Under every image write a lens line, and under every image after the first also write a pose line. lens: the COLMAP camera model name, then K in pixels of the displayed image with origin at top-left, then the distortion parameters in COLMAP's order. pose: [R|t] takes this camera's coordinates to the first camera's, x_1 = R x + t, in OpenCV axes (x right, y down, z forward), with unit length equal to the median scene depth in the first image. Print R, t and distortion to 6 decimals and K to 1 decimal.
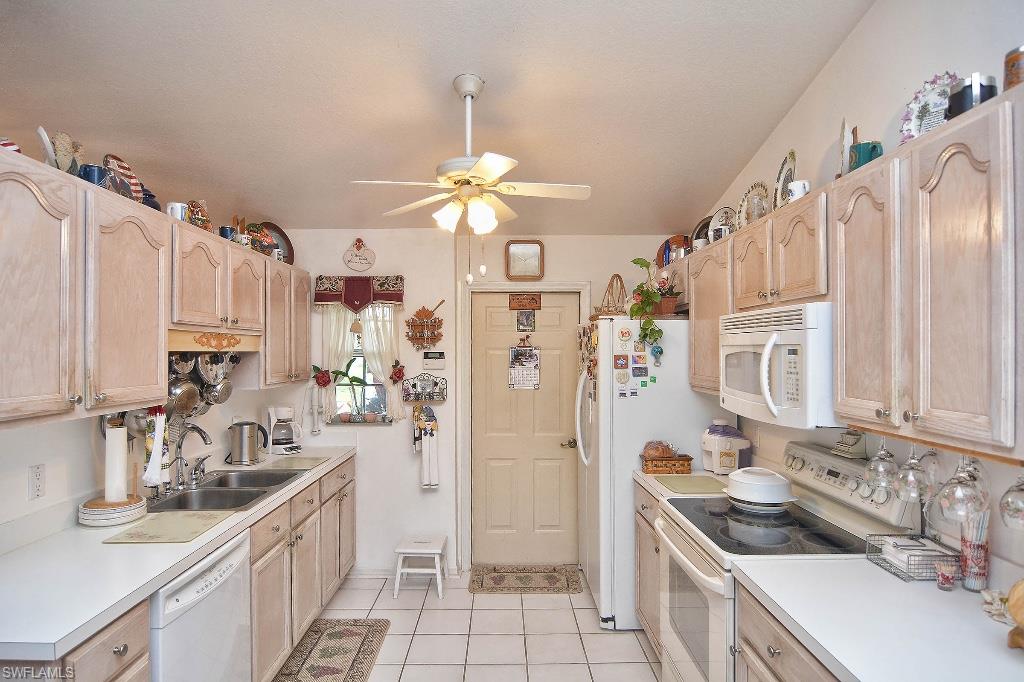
lens RADIAL K [[579.7, 0, 510.4], [0, 579.7, 347.5], [0, 0, 1]] dist [-0.002444, -0.020715]
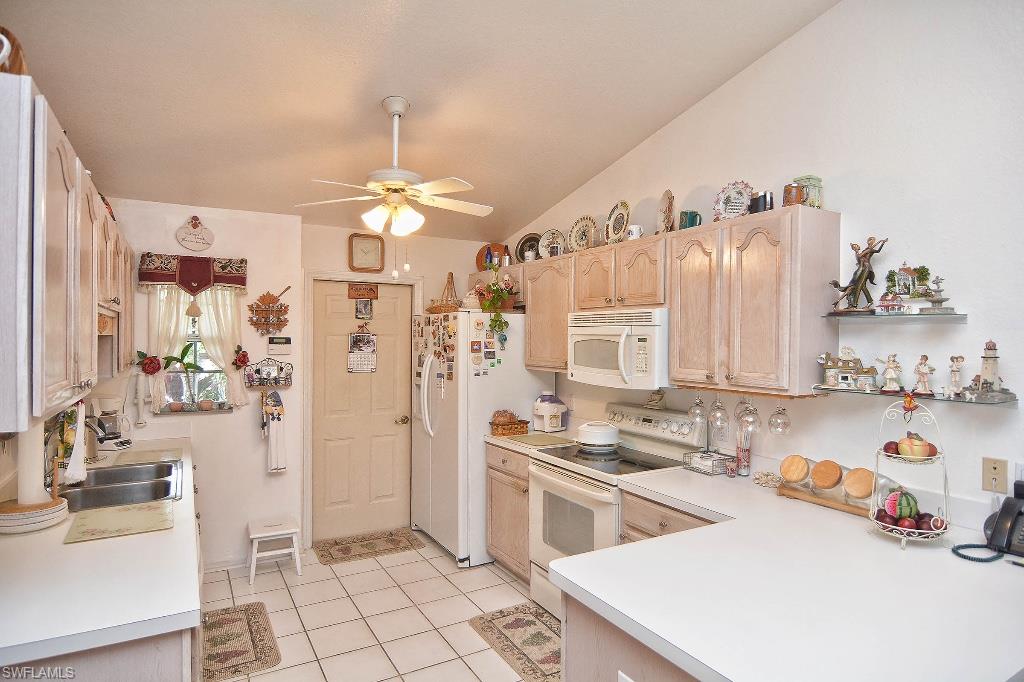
lens RADIAL K [[571.7, 0, 520.2], [0, 571.7, 342.4], [0, 0, 1]] dist [-0.017688, -0.000943]
pose [[0.863173, 0.004782, 0.504886, -0.294393], [-0.011736, 0.999875, 0.010593, 0.001164], [-0.504772, -0.015069, 0.863121, -0.072507]]
